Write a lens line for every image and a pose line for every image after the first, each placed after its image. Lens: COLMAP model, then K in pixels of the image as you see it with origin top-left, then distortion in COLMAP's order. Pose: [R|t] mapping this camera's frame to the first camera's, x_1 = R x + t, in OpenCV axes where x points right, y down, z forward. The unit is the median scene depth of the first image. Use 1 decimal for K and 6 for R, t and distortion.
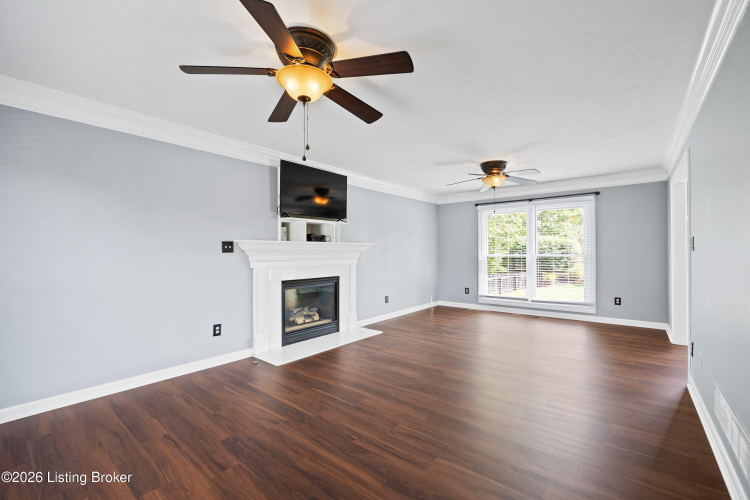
lens RADIAL K [[317.0, 0, 375.0], [0, 317.0, 250.0], [0, 0, 1]] dist [-0.013548, 0.000044]
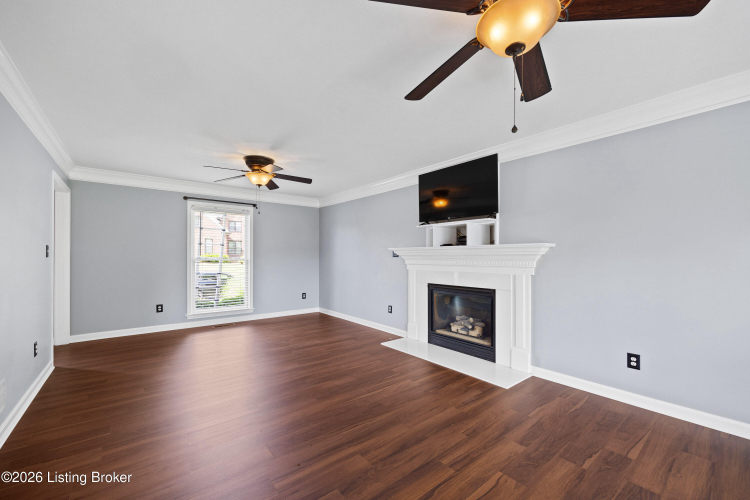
lens RADIAL K [[302.2, 0, 375.0], [0, 302.2, 250.0], [0, 0, 1]] dist [-0.000070, 0.000035]
pose [[-0.198543, -0.017791, -0.979931, 0.750664], [0.006950, 0.999785, -0.019560, 0.000995], [0.980068, -0.010694, -0.198377, 0.994025]]
